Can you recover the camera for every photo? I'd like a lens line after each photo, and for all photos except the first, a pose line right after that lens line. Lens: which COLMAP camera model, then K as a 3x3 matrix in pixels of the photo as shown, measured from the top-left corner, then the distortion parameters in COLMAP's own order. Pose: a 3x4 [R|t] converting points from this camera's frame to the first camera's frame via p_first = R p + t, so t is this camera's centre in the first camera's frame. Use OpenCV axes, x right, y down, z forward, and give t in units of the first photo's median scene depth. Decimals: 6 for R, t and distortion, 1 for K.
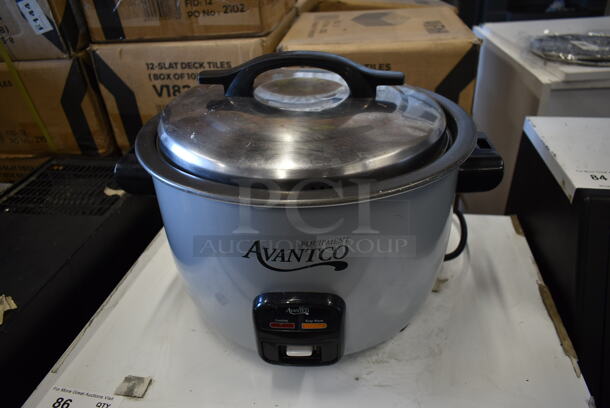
lens RADIAL K [[448.4, 0, 306.0], [0, 448.4, 186.1], [0, 0, 1]] dist [-0.021001, 0.004894]
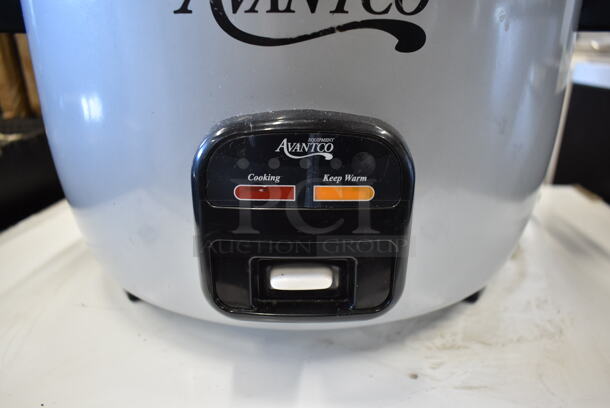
lens RADIAL K [[448.4, 0, 306.0], [0, 448.4, 186.1], [0, 0, 1]] dist [-0.021001, 0.004894]
pose [[0.996831, 0.025787, 0.075248, -0.032753], [-0.010954, 0.981483, -0.191234, 0.268925], [-0.078786, 0.189803, 0.978656, 0.421471]]
